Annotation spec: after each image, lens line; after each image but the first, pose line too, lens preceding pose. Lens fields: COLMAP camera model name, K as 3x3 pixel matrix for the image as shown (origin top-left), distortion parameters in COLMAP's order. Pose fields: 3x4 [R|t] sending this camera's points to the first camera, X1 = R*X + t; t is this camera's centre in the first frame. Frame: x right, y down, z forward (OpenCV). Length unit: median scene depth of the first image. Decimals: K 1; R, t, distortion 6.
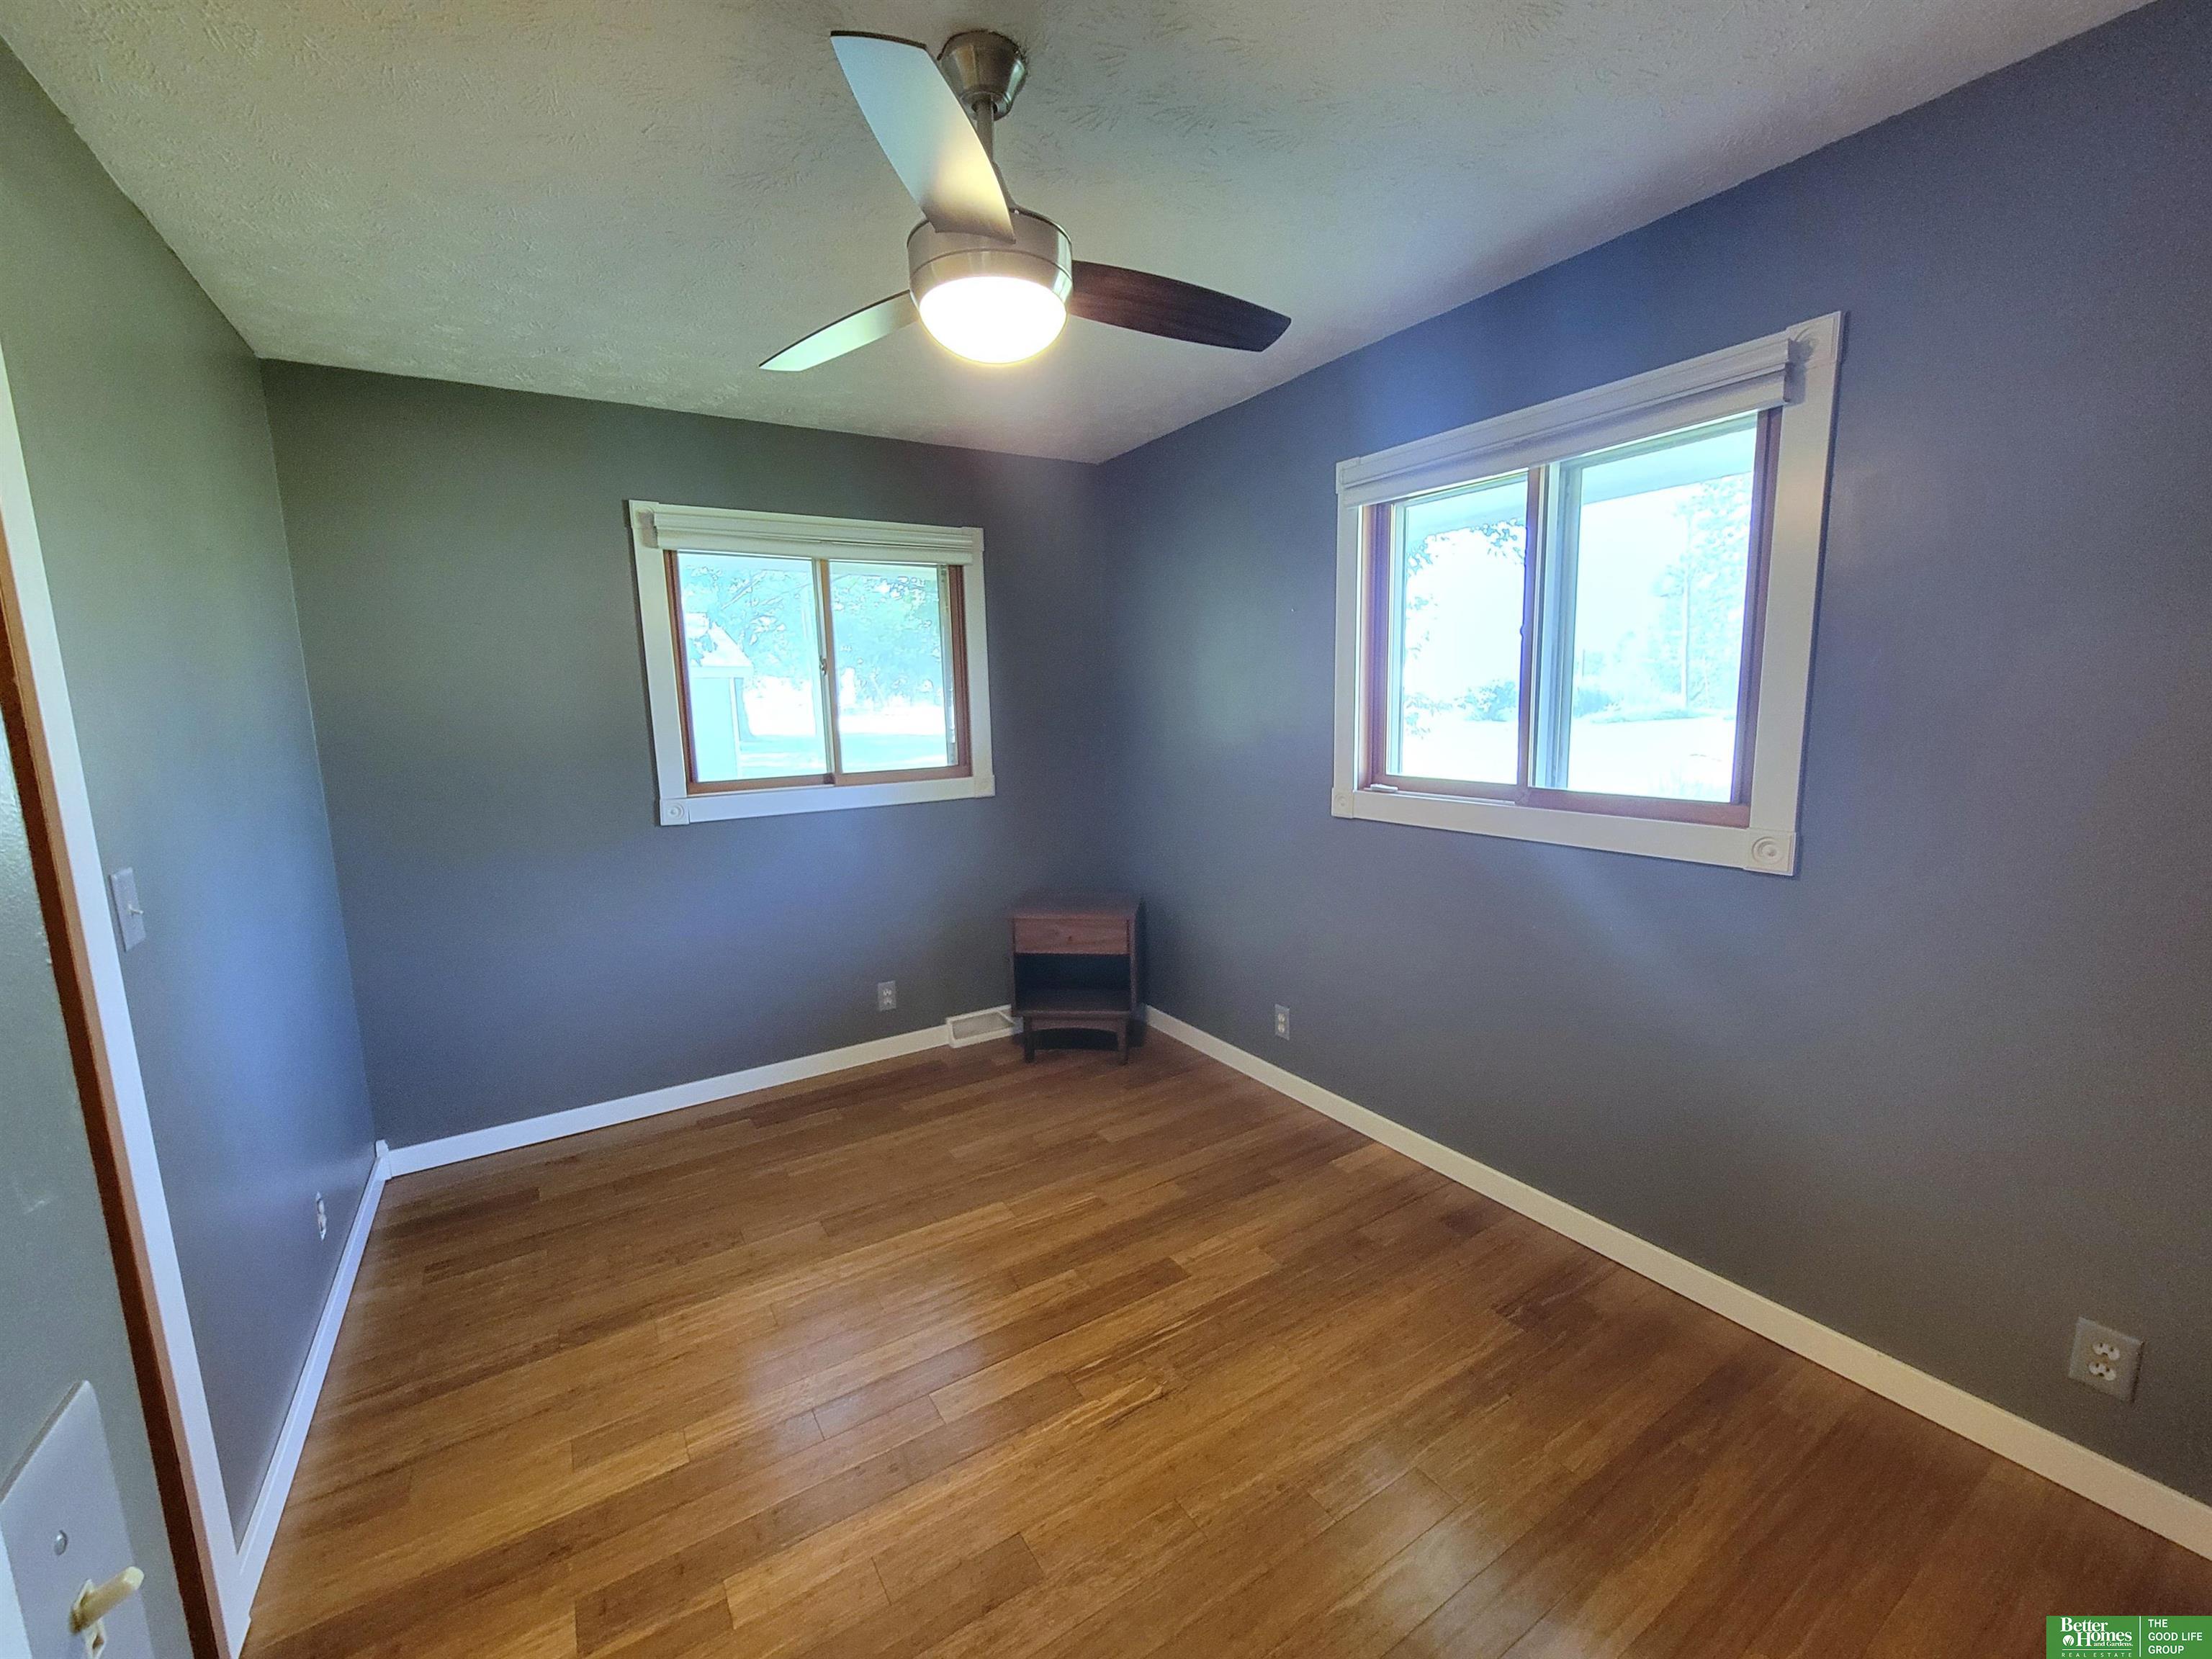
lens RADIAL K [[899.9, 0, 1106.5], [0, 899.9, 831.0], [0, 0, 1]] dist [-0.004037, 0.001626]
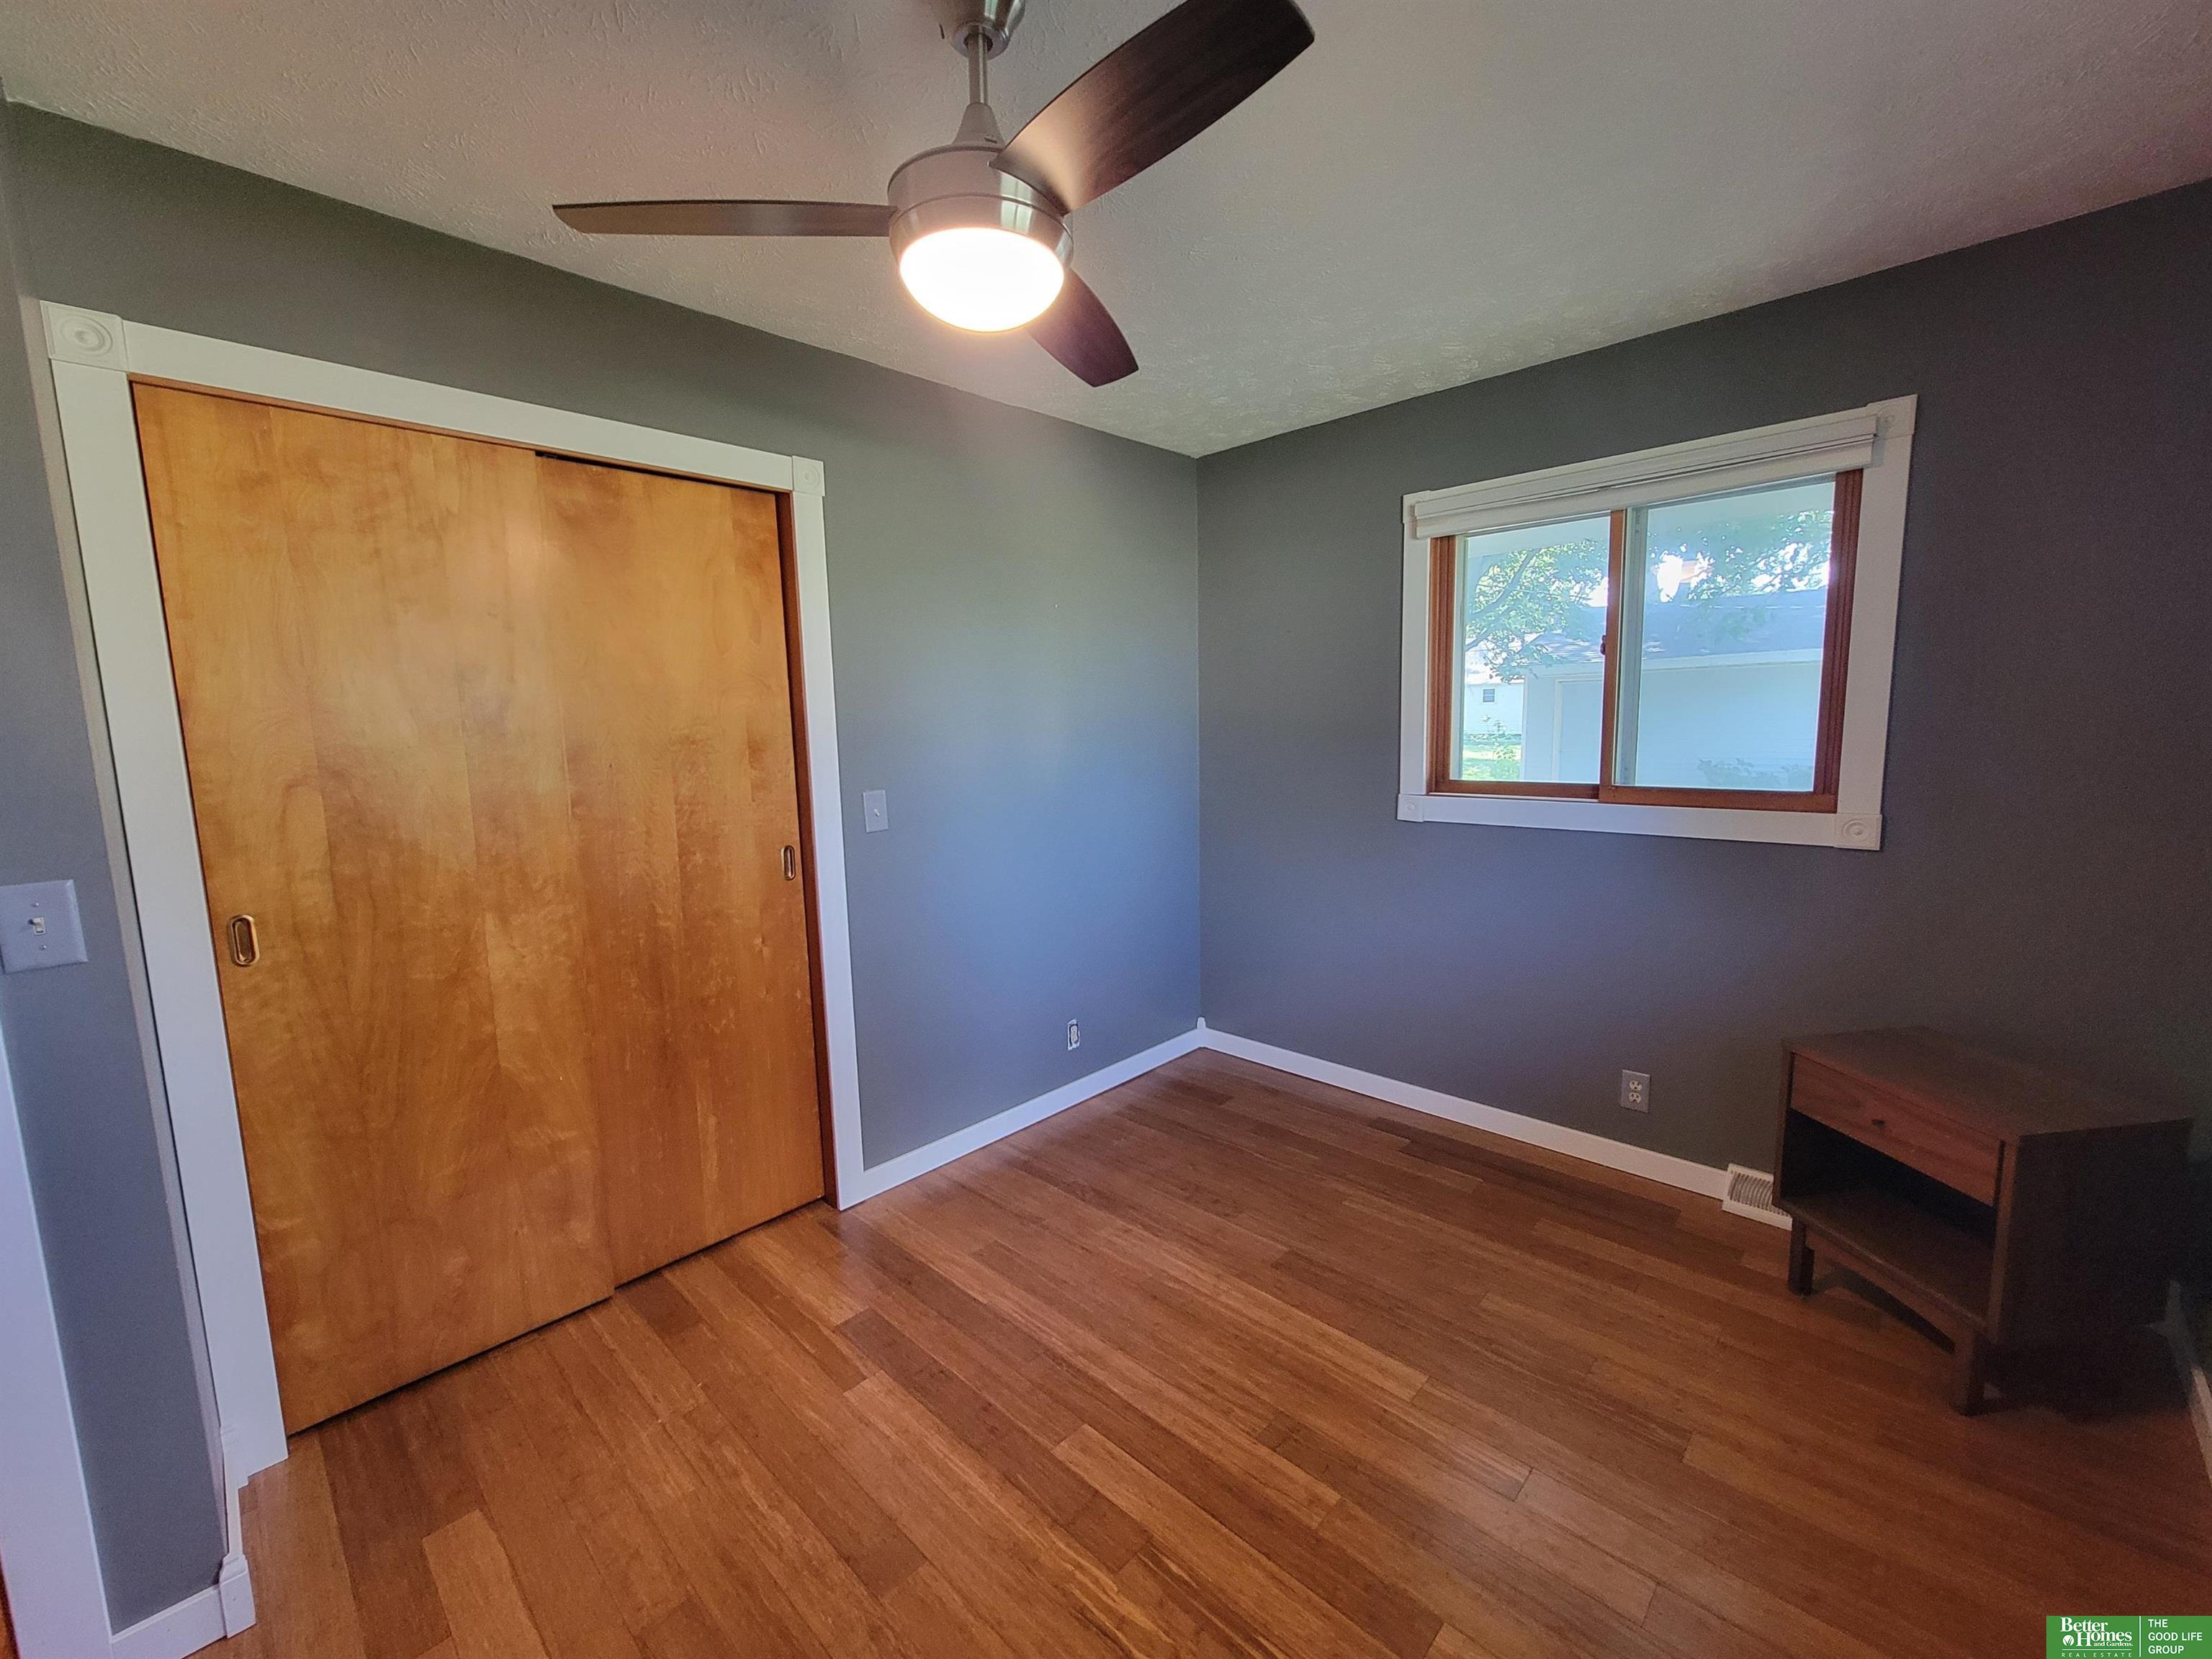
lens RADIAL K [[899.9, 0, 1106.4], [0, 899.9, 828.6], [0, 0, 1]] dist [-0.004037, 0.001626]
pose [[0.242663, 0.140897, -0.959824, 0.474874], [-0.127015, 0.985494, 0.112553, -0.082183], [0.961760, 0.094599, 0.257039, 0.529968]]
